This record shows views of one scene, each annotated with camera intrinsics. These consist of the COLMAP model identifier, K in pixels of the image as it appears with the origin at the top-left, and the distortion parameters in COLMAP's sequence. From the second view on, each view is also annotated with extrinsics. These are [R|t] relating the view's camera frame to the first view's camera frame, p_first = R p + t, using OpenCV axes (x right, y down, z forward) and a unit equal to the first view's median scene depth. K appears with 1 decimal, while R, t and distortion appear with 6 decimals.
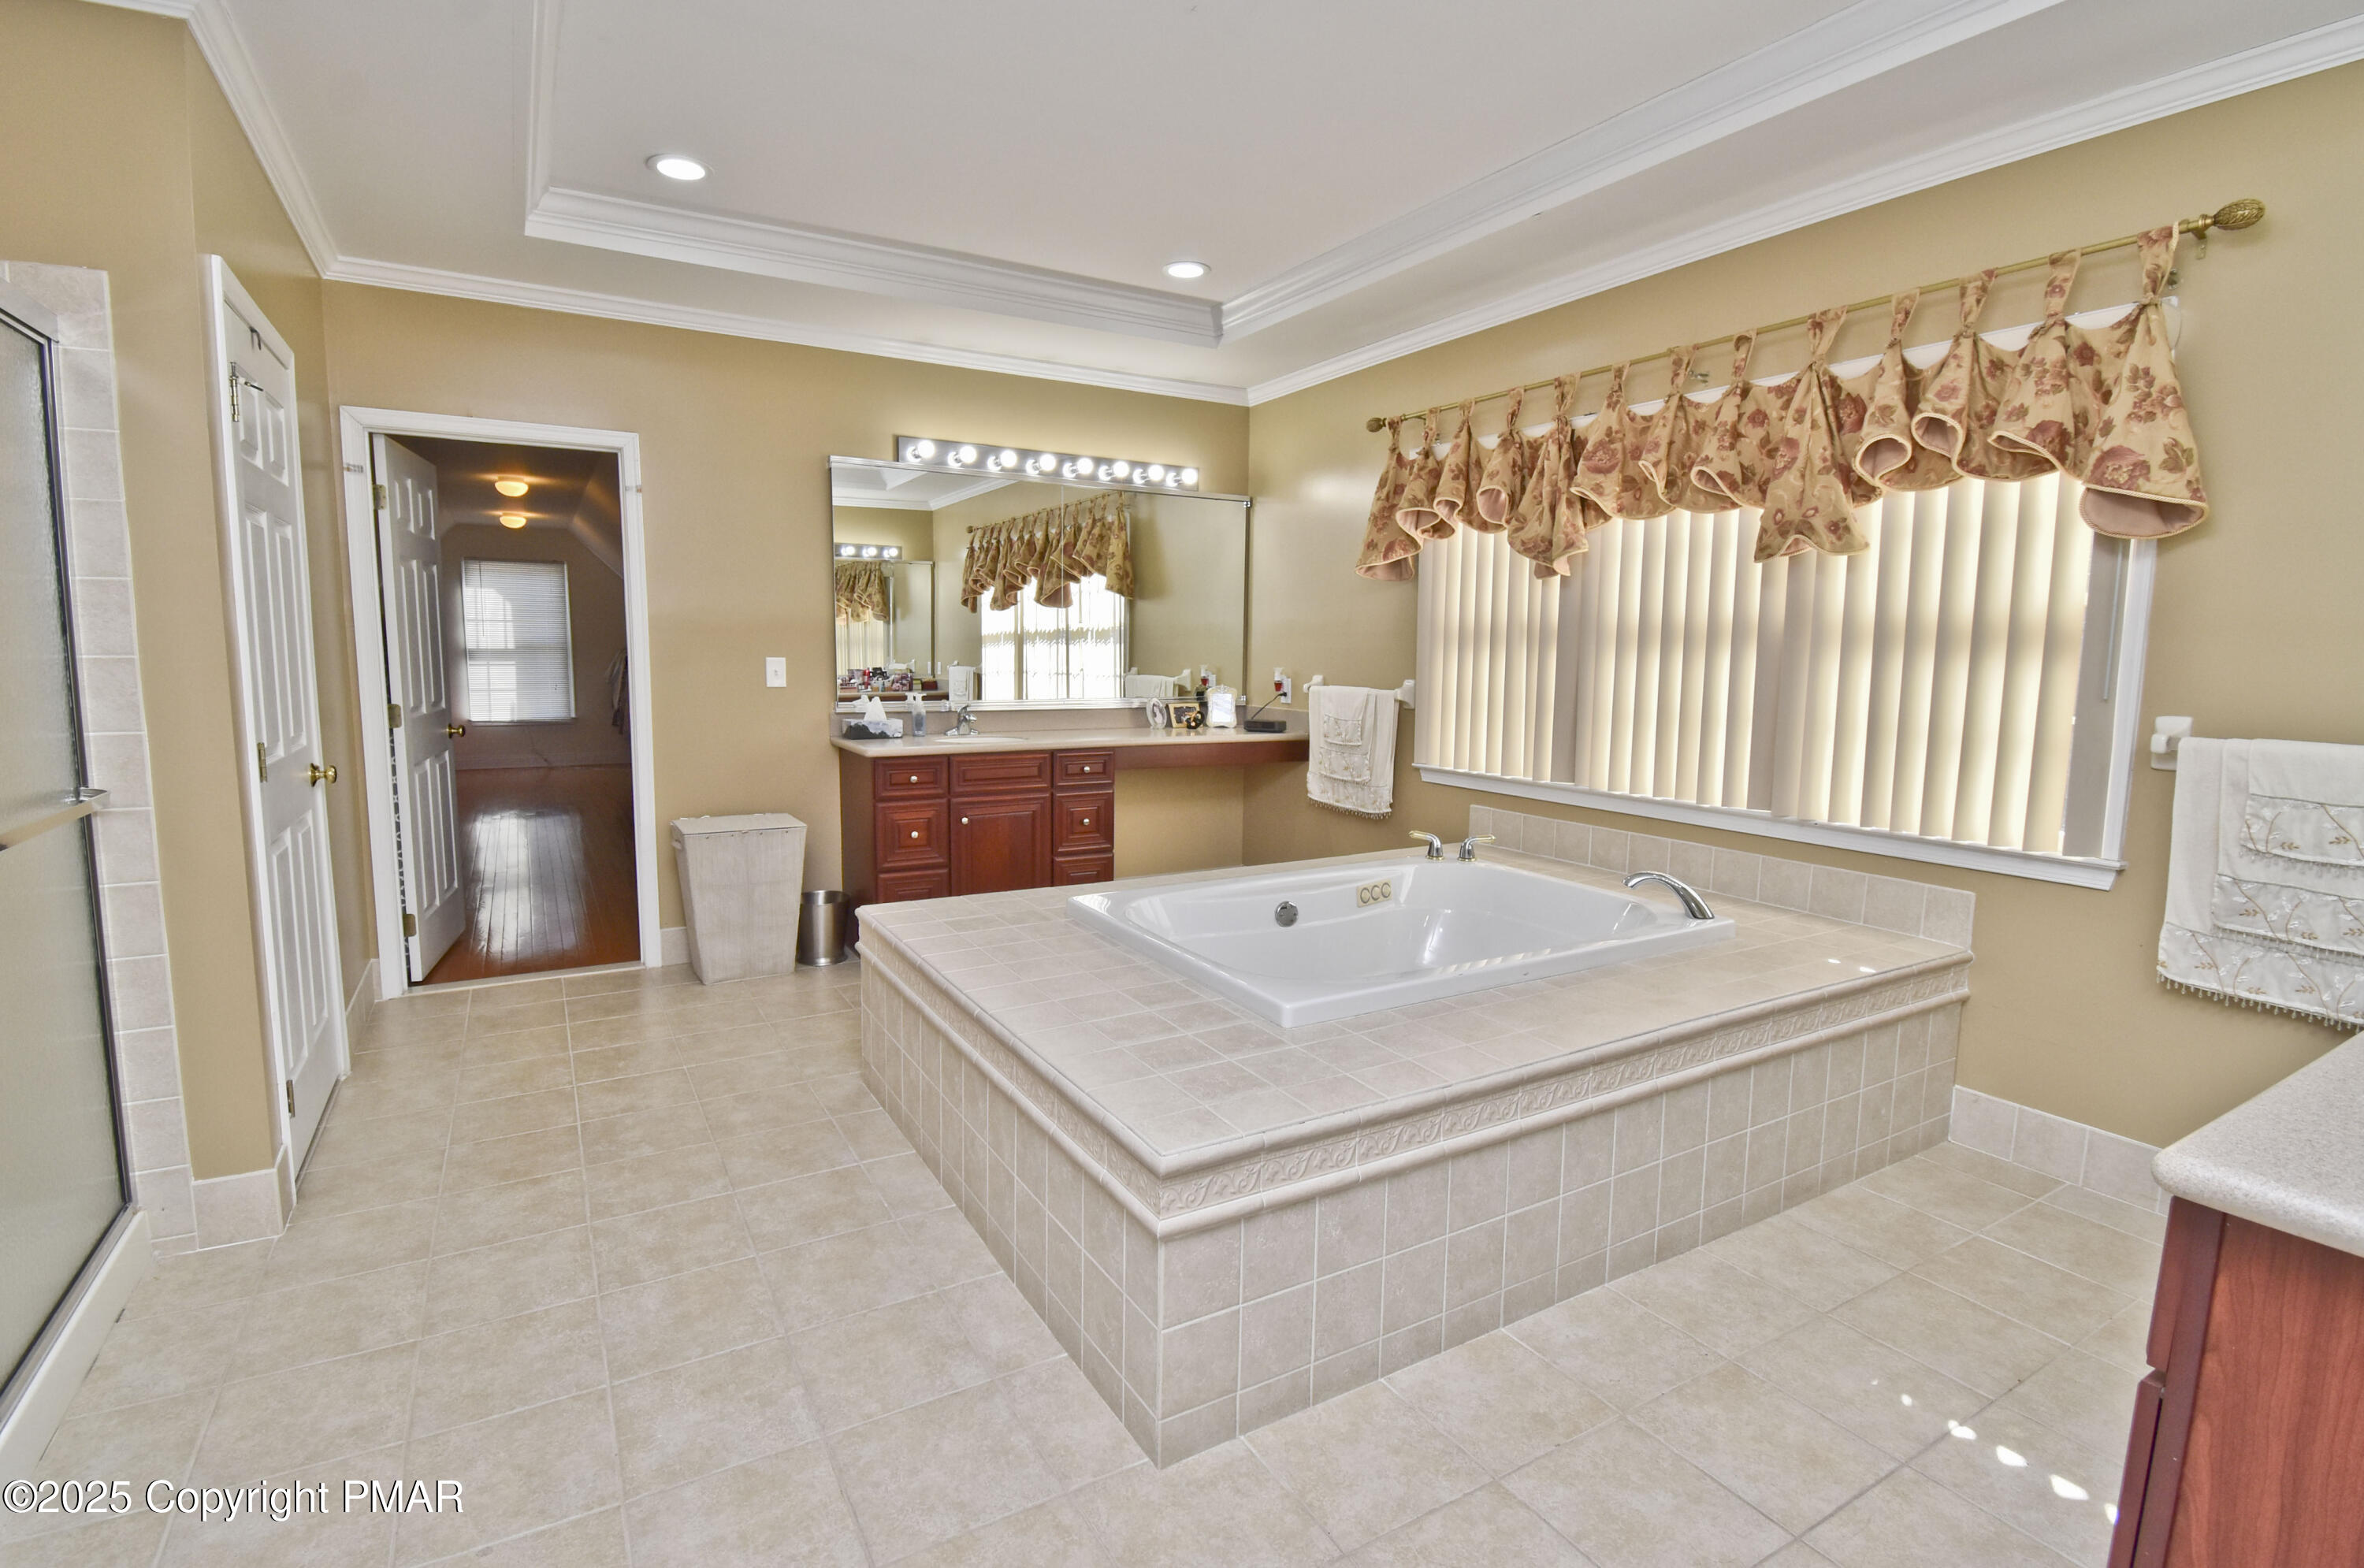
lens RADIAL K [[1105.0, 0, 1145.1], [0, 1105.0, 754.5], [0, 0, 1]] dist [0.055122, -0.000028]
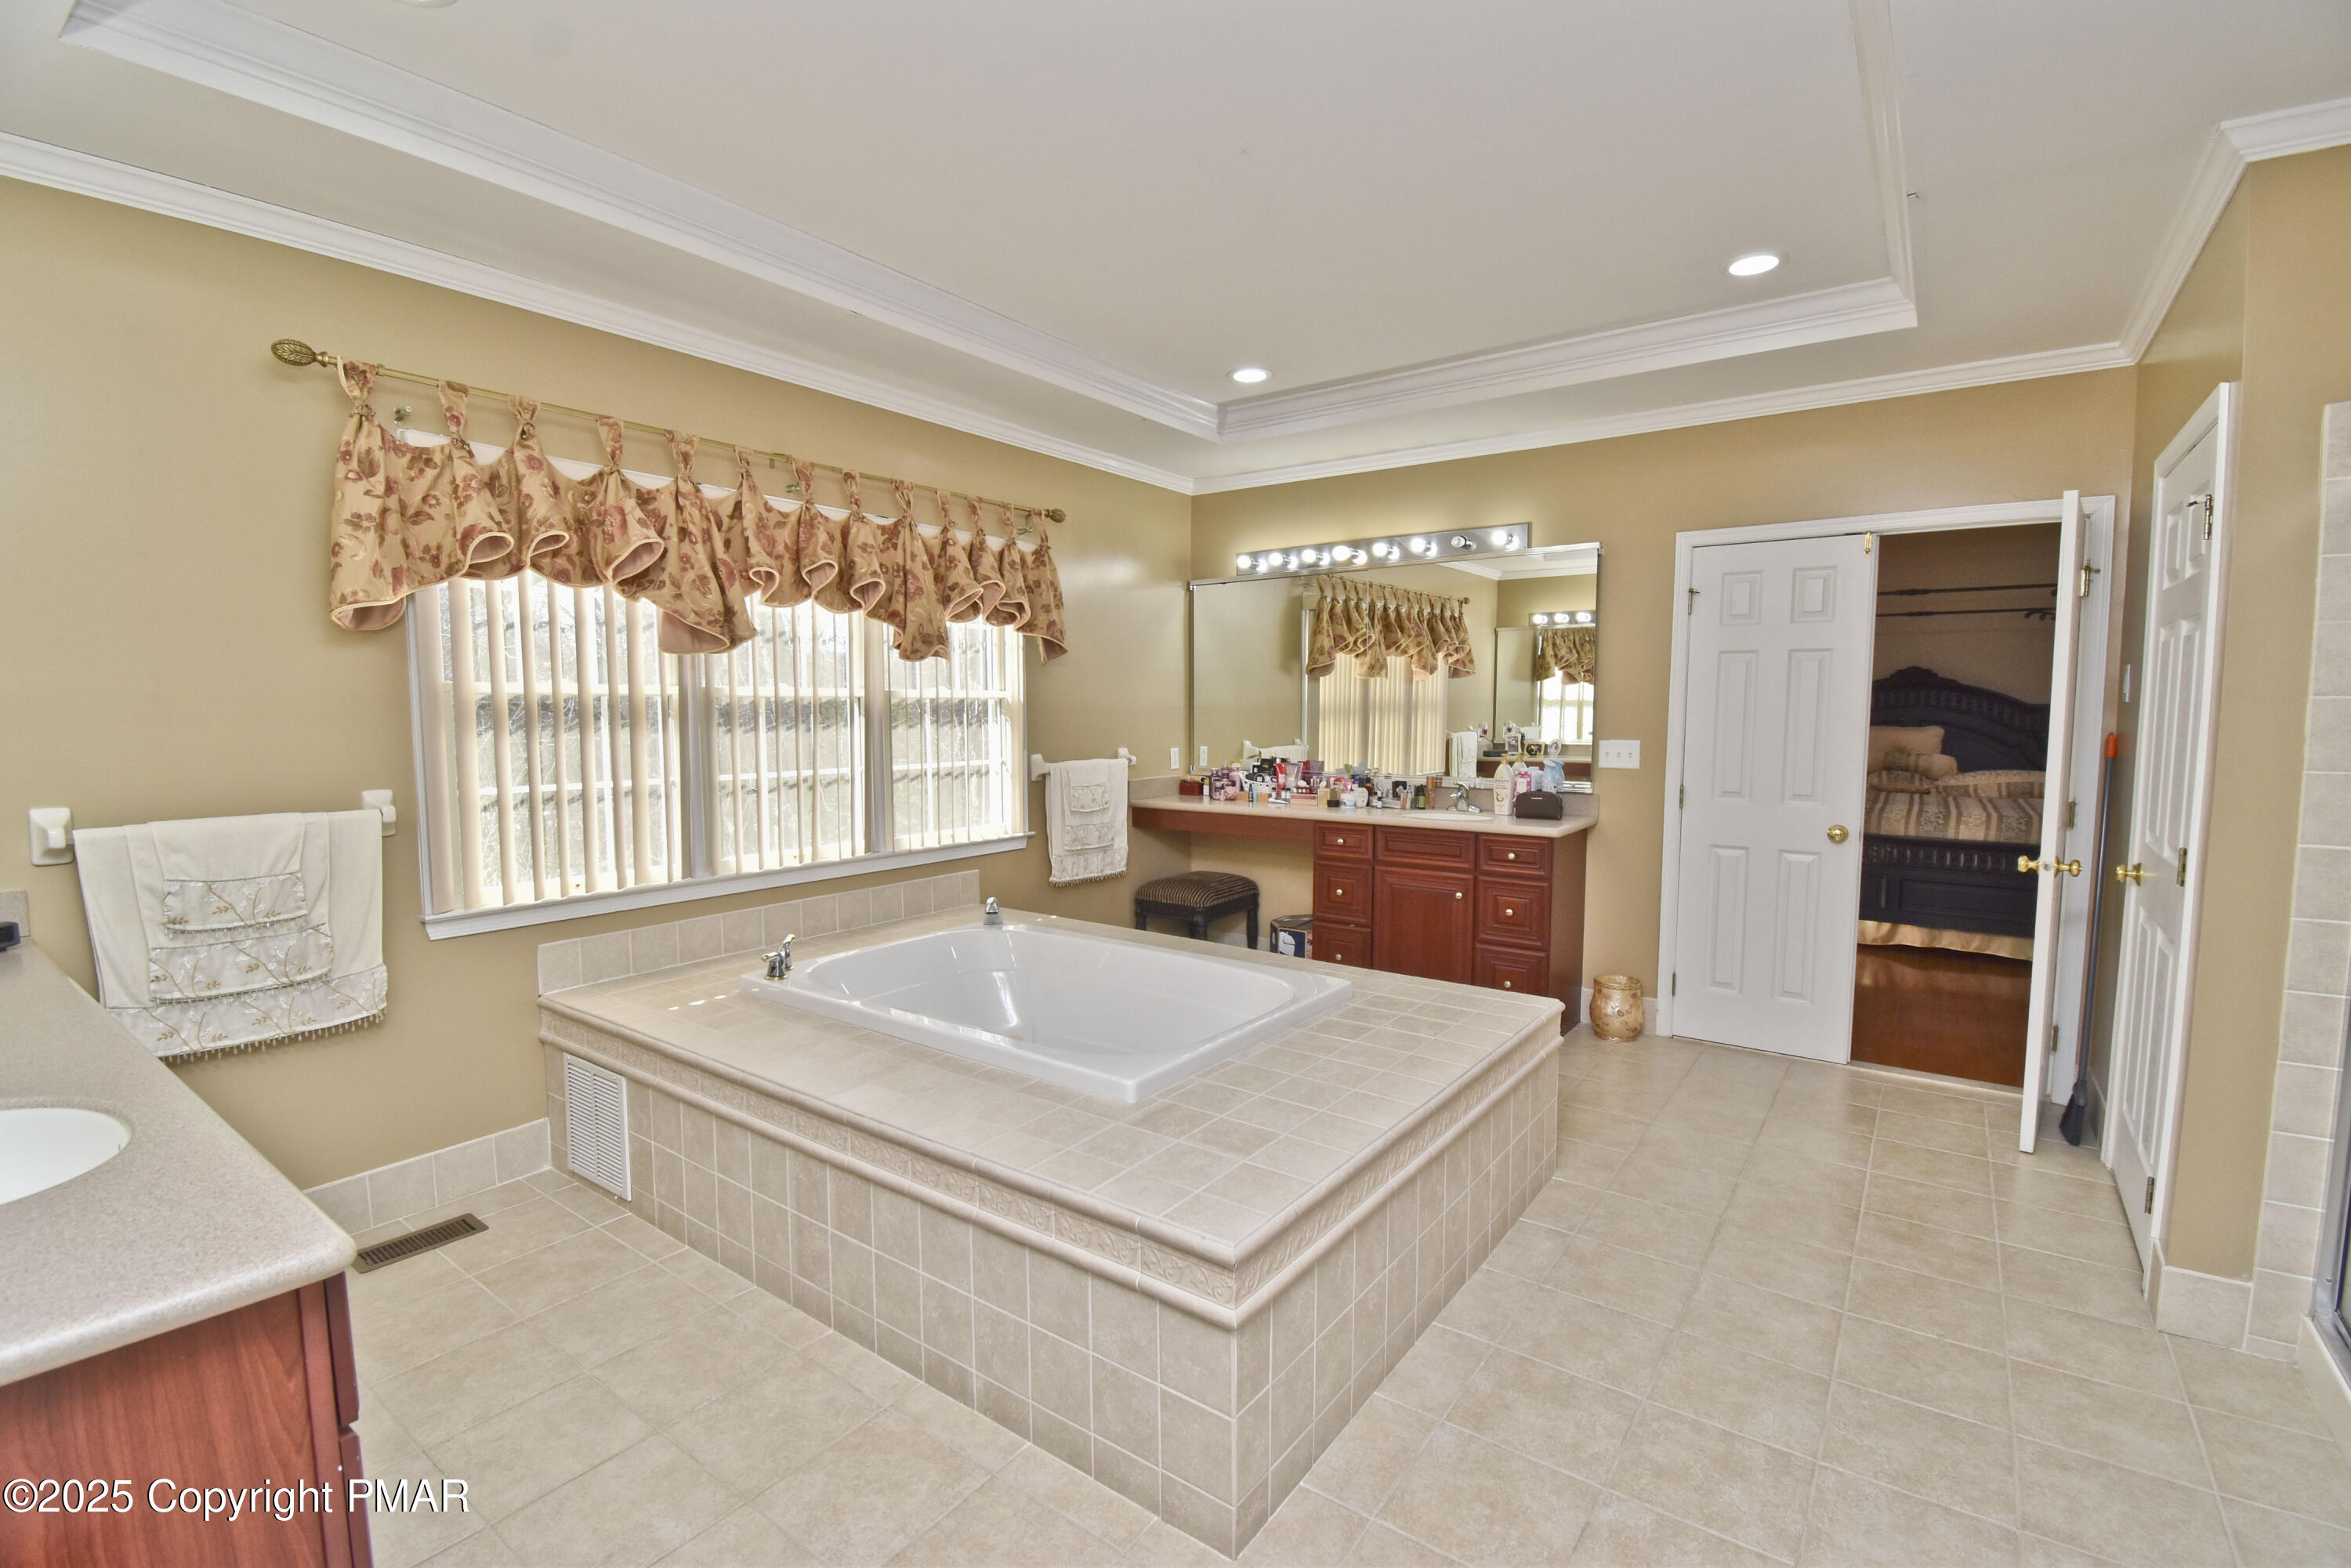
lens RADIAL K [[1041.1, 0, 1182.6], [0, 1041.1, 790.8], [0, 0, 1]] dist [0.000397, -0.000088]
pose [[-0.414897, -0.079990, 0.906345, -0.660914], [0.094122, 0.987011, 0.130195, -0.141238], [-0.904987, 0.139324, -0.401979, 1.155010]]
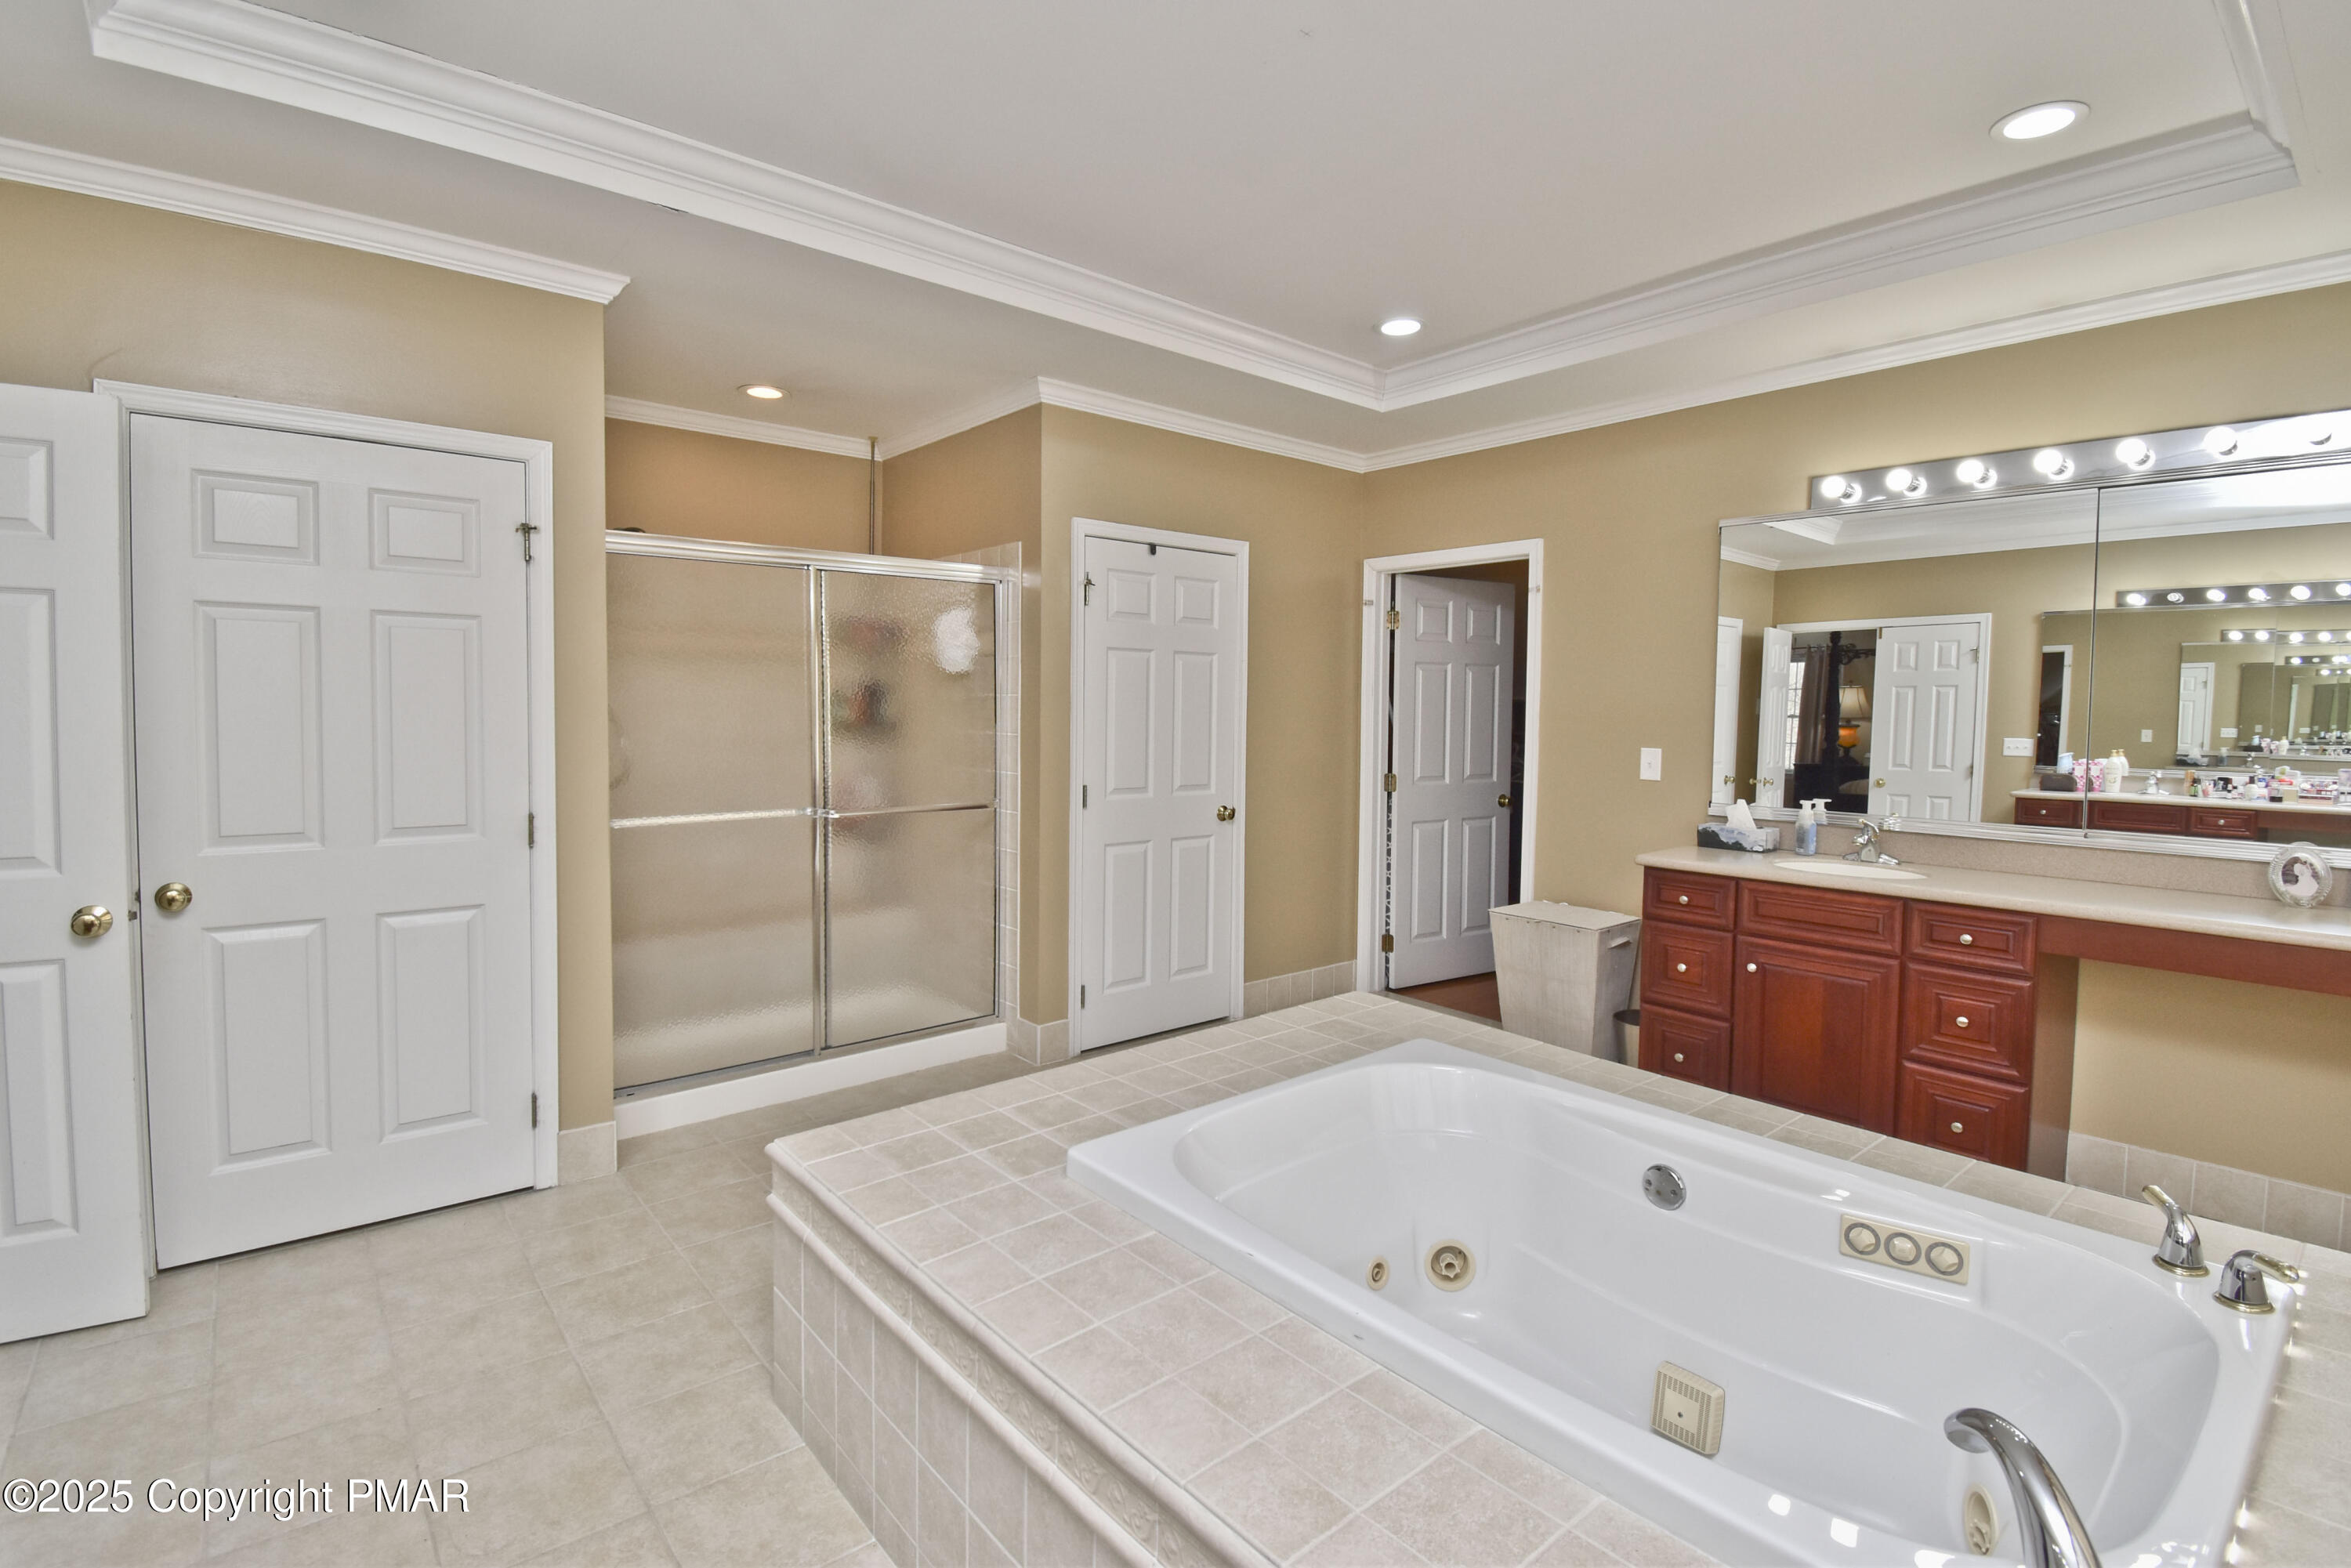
lens RADIAL K [[1085.9, 0, 1161.3], [0, 1085.9, 746.5], [0, 0, 1]] dist [0.003473, -0.022649]
pose [[0.176915, 0.029917, -0.983771, 0.658538], [-0.112962, 0.993550, 0.009900, -0.070167], [0.977722, 0.109378, 0.179153, 0.601687]]
